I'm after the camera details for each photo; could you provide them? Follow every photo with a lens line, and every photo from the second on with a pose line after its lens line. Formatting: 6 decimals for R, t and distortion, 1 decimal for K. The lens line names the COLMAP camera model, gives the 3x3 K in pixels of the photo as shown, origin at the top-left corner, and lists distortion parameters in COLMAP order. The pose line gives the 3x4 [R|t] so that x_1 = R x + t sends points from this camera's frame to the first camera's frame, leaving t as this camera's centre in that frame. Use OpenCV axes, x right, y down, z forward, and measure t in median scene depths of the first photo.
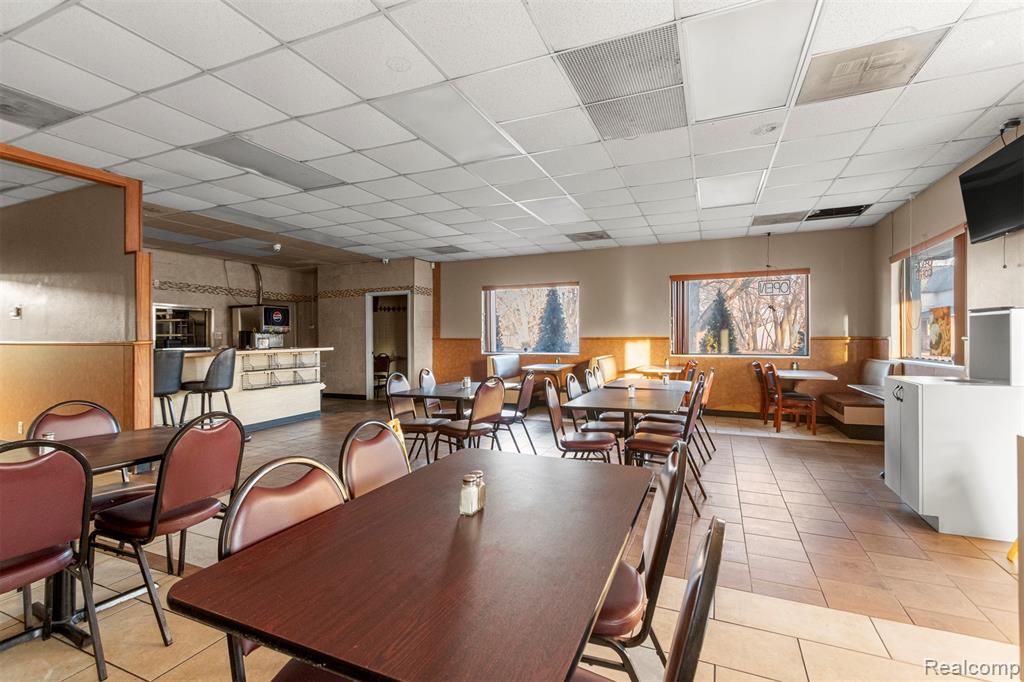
lens RADIAL K [[471.6, 0, 508.6], [0, 471.6, 342.1], [0, 0, 1]] dist [-0.000283, -0.000087]
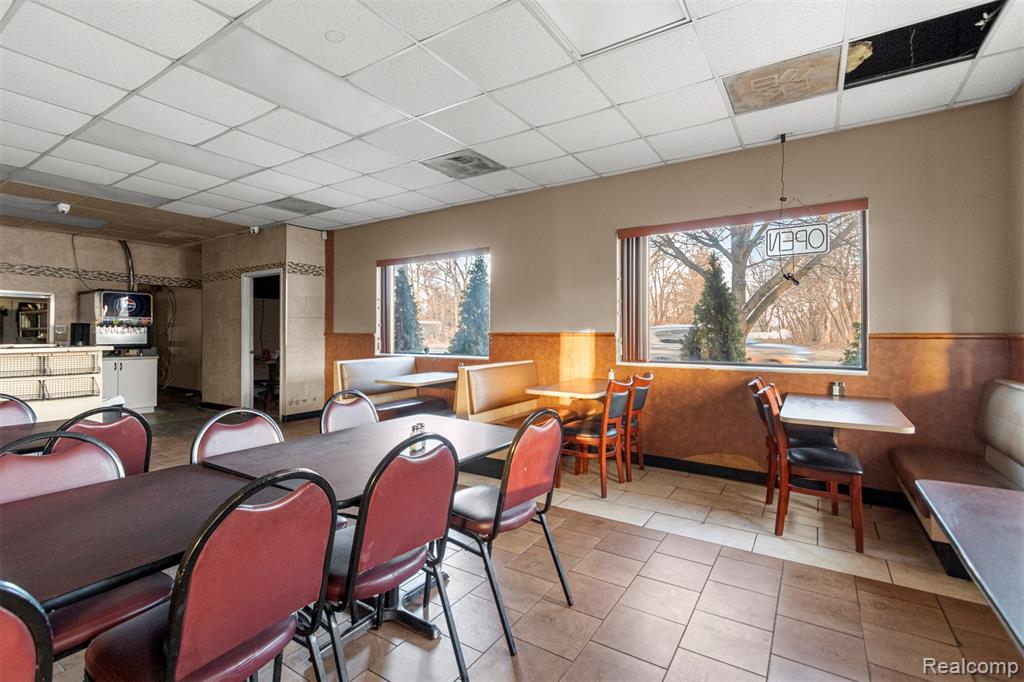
lens RADIAL K [[469.1, 0, 503.4], [0, 469.1, 332.4], [0, 0, 1]] dist [-0.001375, -0.000539]
pose [[0.986612, 0.003287, -0.163049, 0.266844], [-0.004649, 0.999957, -0.007969, -0.004906], [0.163016, 0.008621, 0.986586, 0.350255]]
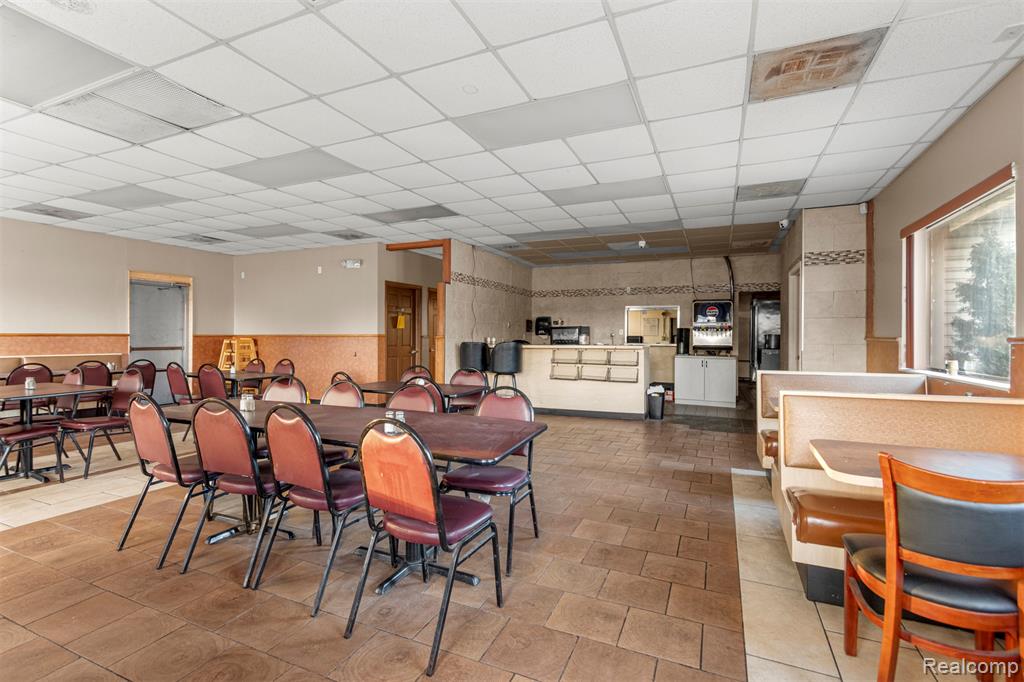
lens RADIAL K [[479.9, 0, 507.0], [0, 479.9, 335.9], [0, 0, 1]] dist [-0.000114, -0.000089]
pose [[-0.006428, 0.005550, -0.999964, 0.467751], [-0.012010, 0.999912, 0.005627, -0.008117], [0.999907, 0.012046, -0.006361, 0.639150]]
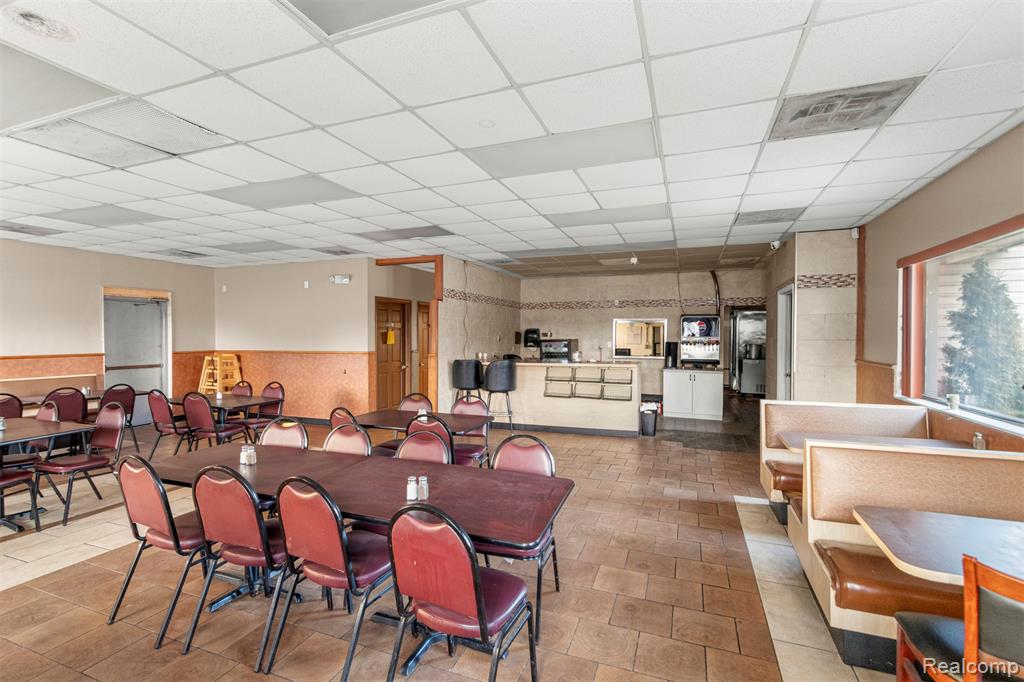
lens RADIAL K [[471.6, 0, 508.6], [0, 471.6, 342.1], [0, 0, 1]] dist [-0.000283, -0.000087]
pose [[0.044634, 0.020903, -0.998785, 0.446398], [-0.009458, 0.999745, 0.020500, -0.041010], [0.998959, 0.008532, 0.044820, 0.610108]]
